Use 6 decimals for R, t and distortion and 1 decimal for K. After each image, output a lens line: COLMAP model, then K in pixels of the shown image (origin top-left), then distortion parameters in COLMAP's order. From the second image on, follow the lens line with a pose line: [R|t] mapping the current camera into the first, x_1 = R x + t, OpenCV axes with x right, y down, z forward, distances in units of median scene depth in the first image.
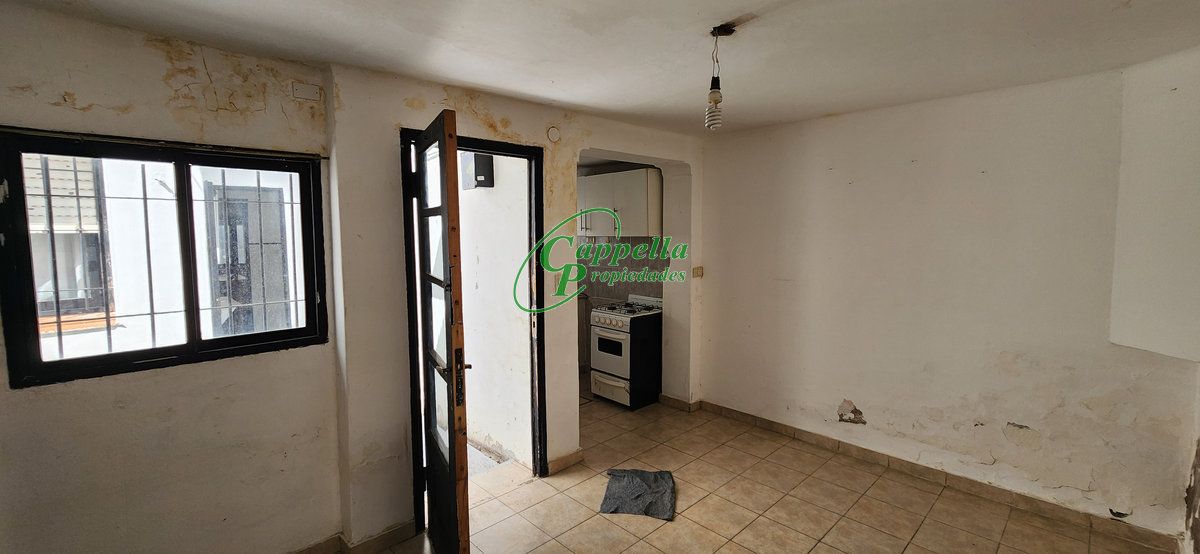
lens RADIAL K [[489.1, 0, 598.2], [0, 489.1, 270.5], [0, 0, 1]] dist [0.004526, -0.000158]
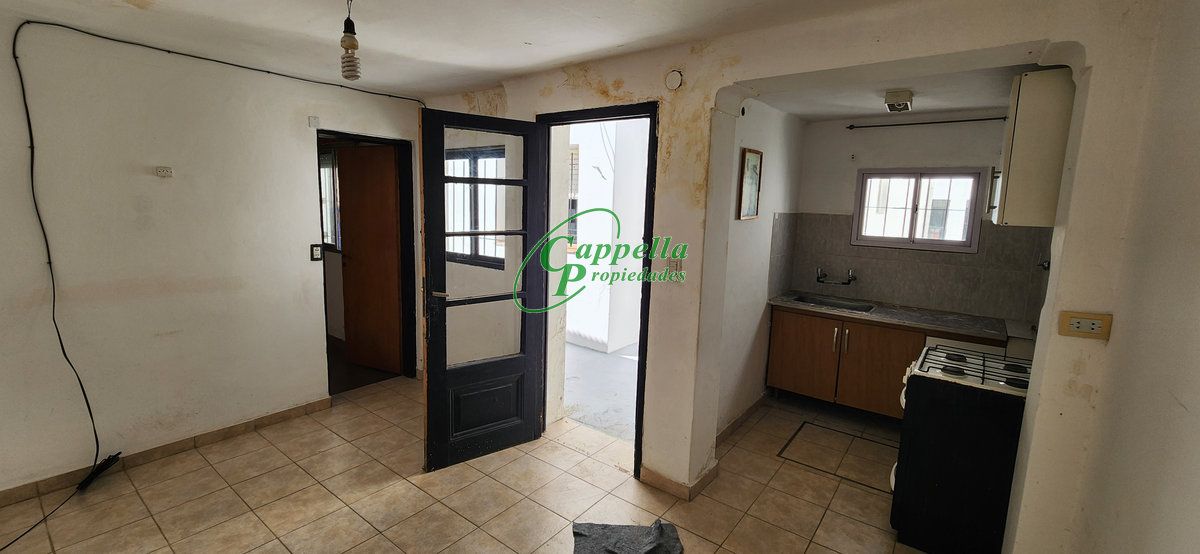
lens RADIAL K [[489.1, 0, 598.1], [0, 489.1, 271.4], [0, 0, 1]] dist [0.004526, -0.000158]
pose [[0.145338, 0.151539, -0.977708, 0.732540], [-0.111129, 0.984448, 0.136064, -0.067336], [0.983121, 0.088876, 0.159918, 0.793354]]
